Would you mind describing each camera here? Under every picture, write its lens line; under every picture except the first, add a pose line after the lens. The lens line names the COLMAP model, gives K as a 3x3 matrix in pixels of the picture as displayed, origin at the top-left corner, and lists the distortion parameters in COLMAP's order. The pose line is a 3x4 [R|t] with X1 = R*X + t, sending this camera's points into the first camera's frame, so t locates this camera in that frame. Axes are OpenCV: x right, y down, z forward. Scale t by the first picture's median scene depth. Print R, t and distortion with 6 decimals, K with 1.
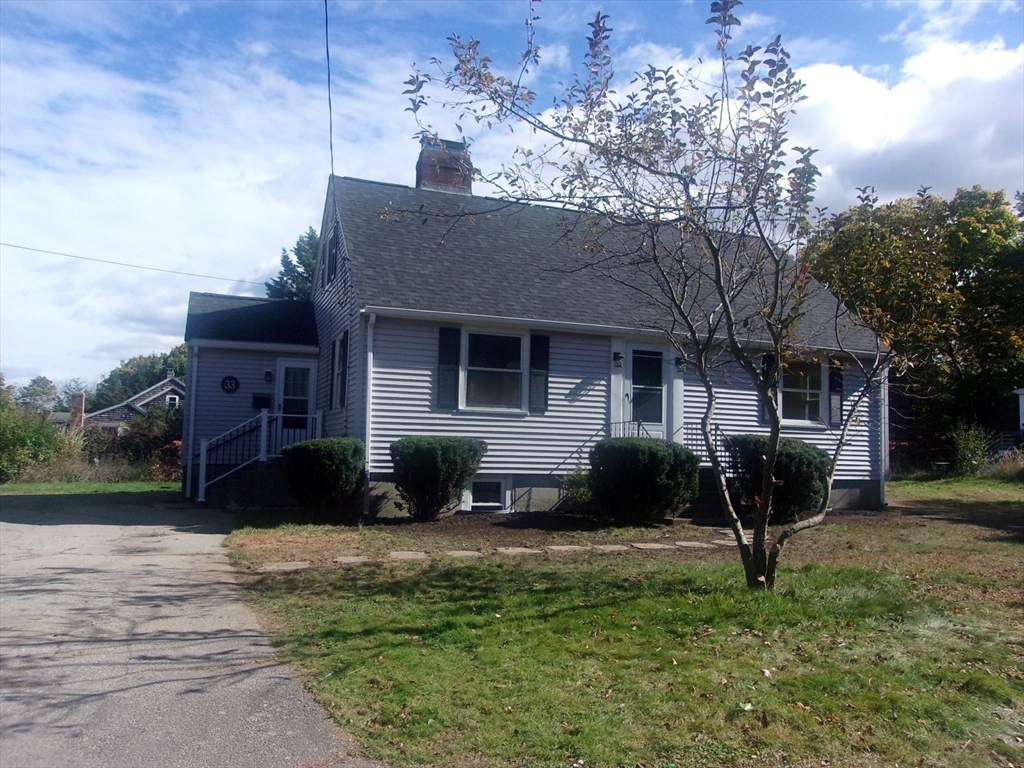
lens RADIAL K [[810.1, 0, 516.7], [0, 810.1, 378.2], [0, 0, 1]] dist [0.006025, 0.008329]
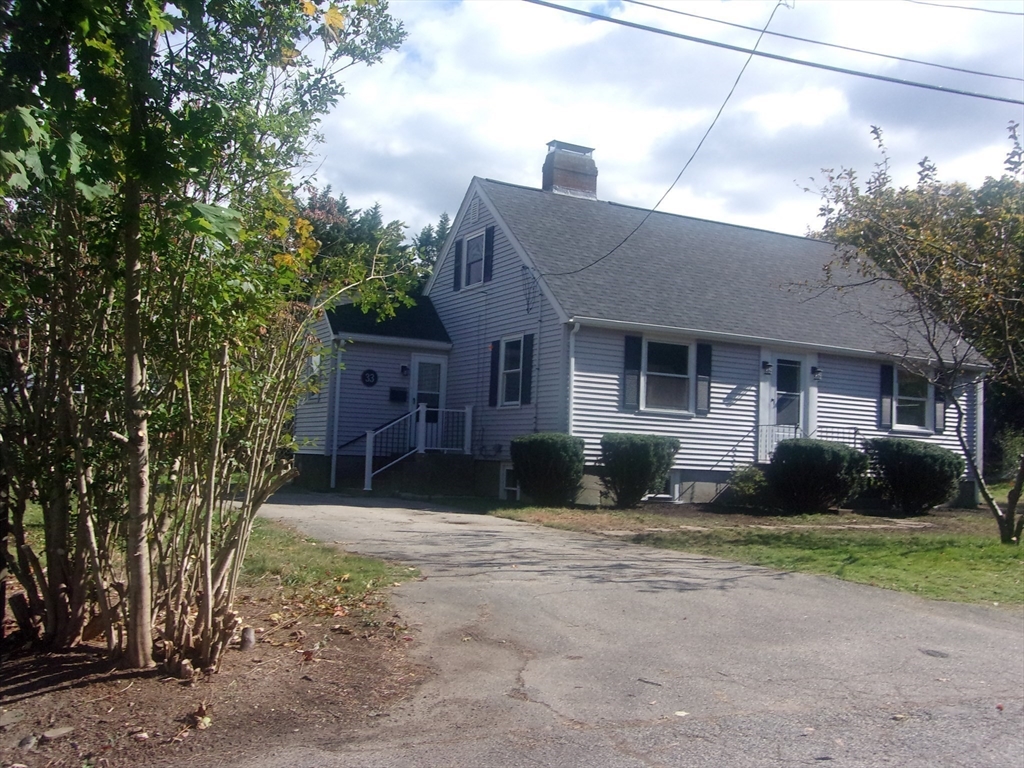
lens RADIAL K [[997.9, 0, 508.2], [0, 997.9, 386.2], [0, 0, 1]] dist [0.010784, 0.000000]
pose [[0.995066, 0.026931, 0.095489, -0.365425], [-0.029261, 0.999305, 0.023088, -0.019704], [-0.094801, -0.025769, 0.995163, -0.330418]]
